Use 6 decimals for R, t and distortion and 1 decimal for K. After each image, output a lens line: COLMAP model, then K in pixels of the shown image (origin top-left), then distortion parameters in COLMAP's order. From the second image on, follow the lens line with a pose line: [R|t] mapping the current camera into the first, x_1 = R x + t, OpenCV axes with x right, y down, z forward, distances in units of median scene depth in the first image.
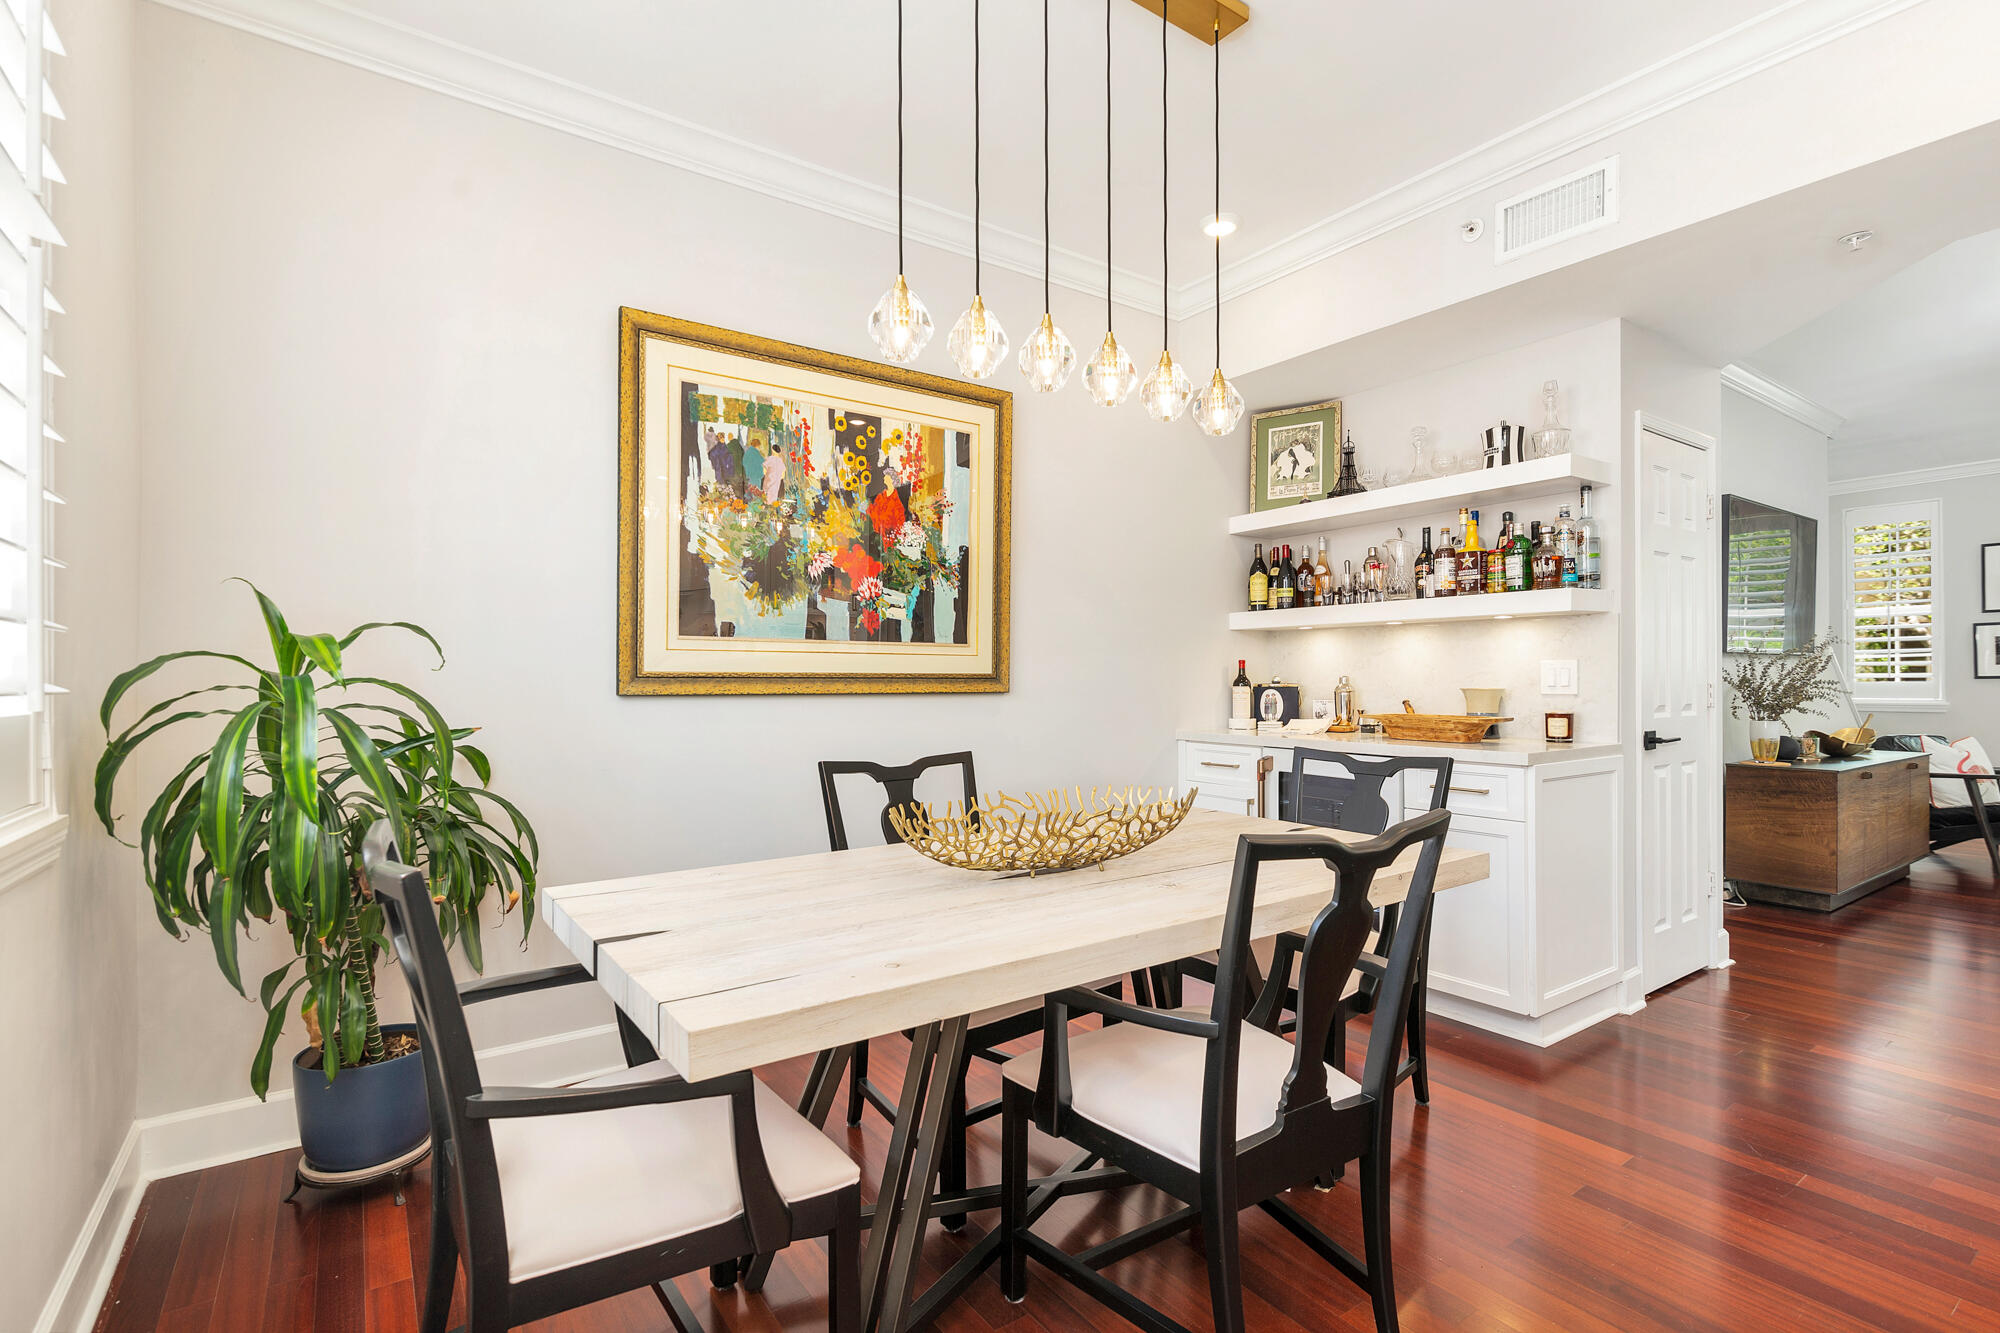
lens RADIAL K [[923.3, 0, 1000.0], [0, 923.3, 666.5], [0, 0, 1]] dist [-0.016723, 0.000035]
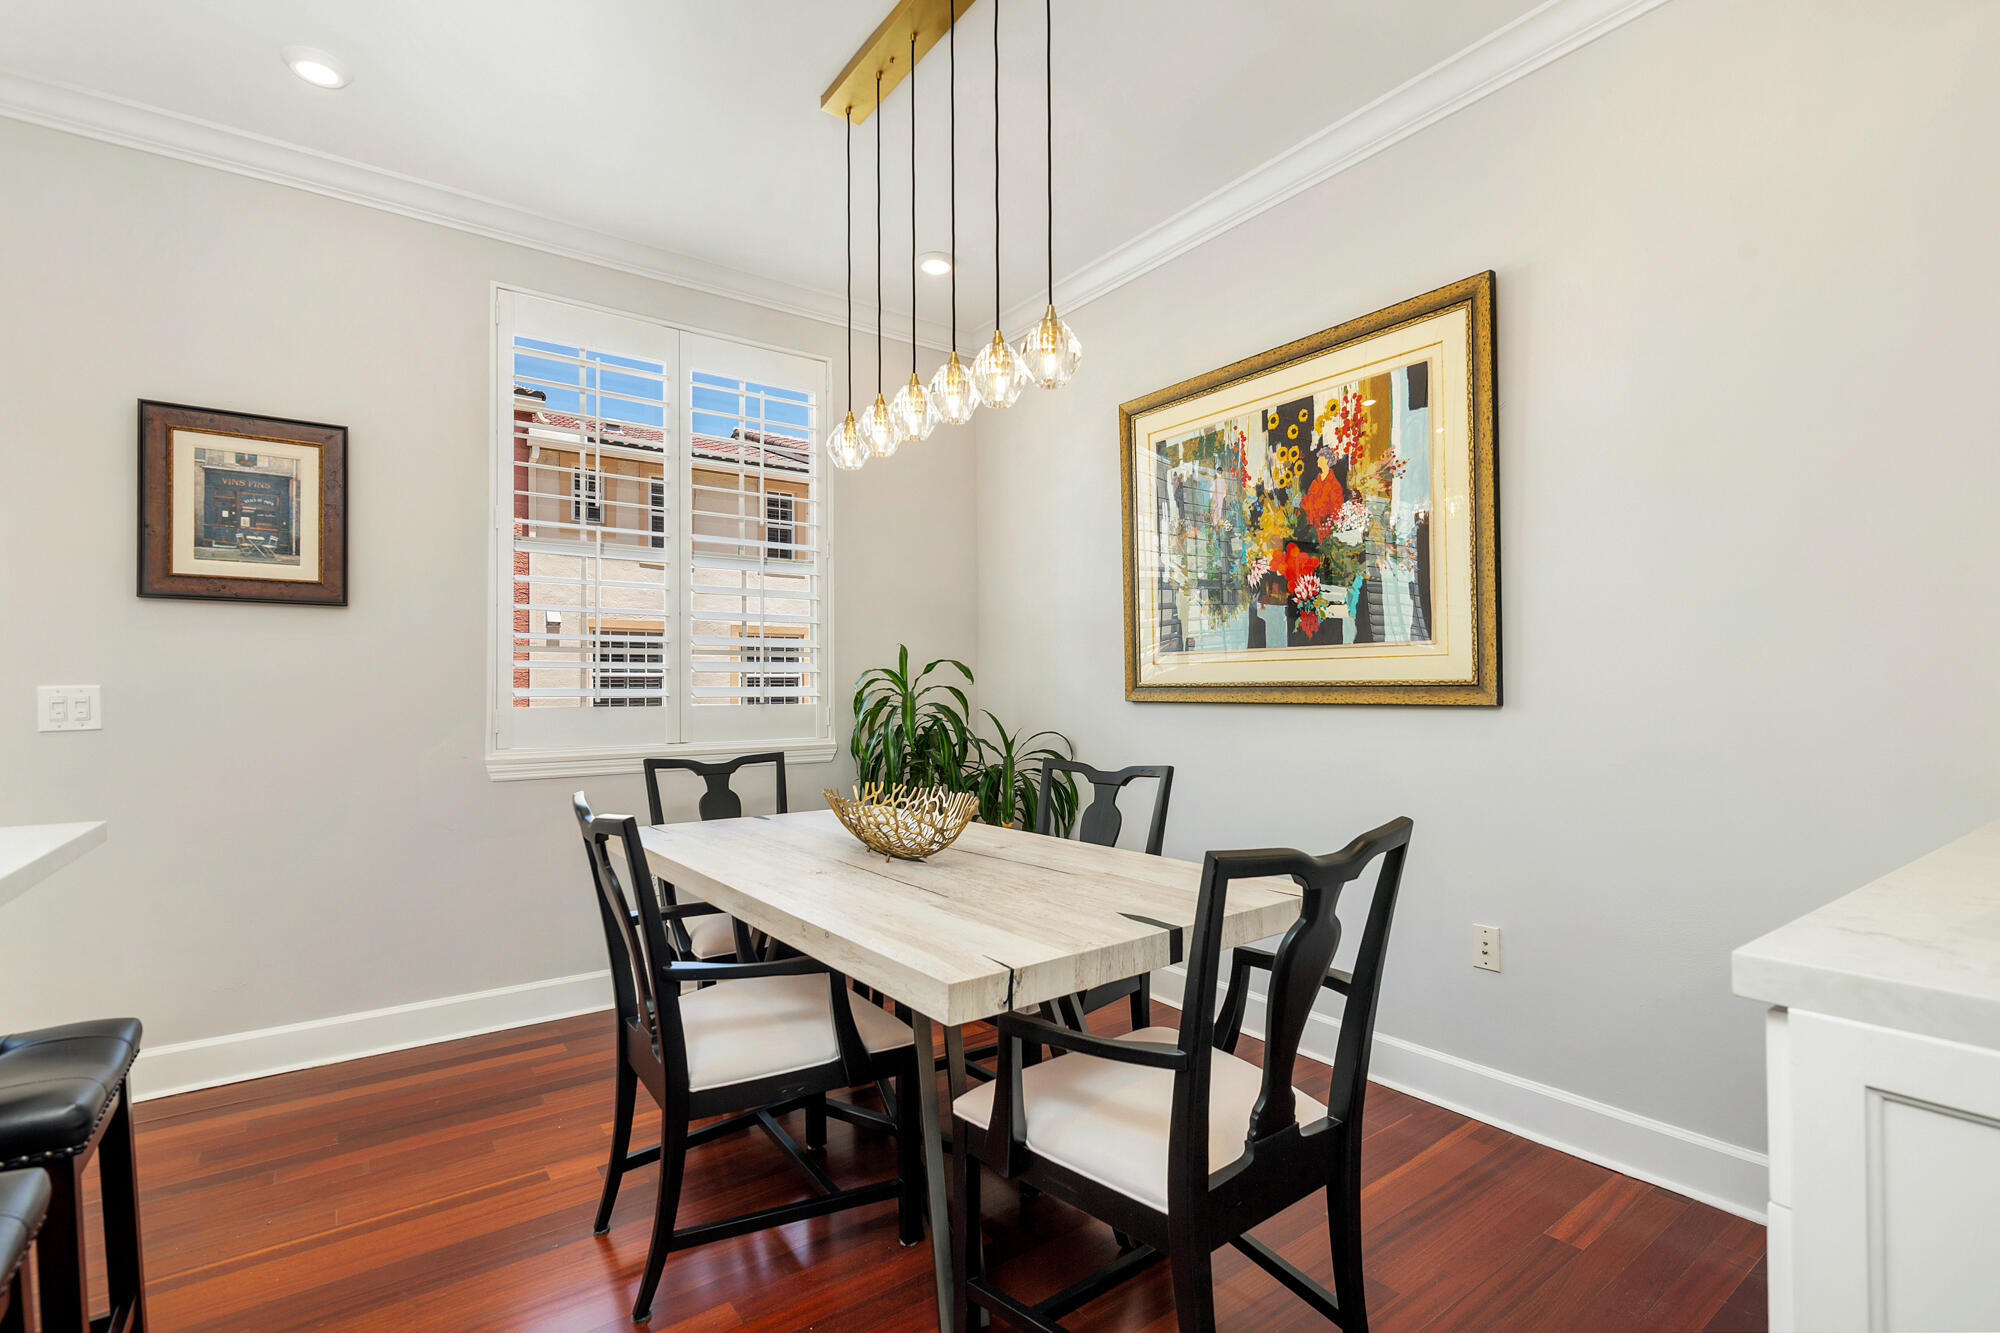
lens RADIAL K [[923.3, 0, 1000.0], [0, 923.3, 666.5], [0, 0, 1]] dist [-0.016723, 0.000035]
pose [[0.004142, -0.026486, -0.999641, 0.761422], [0.016103, 0.999521, -0.026416, 0.011828], [0.999862, -0.015988, 0.004566, 0.694420]]
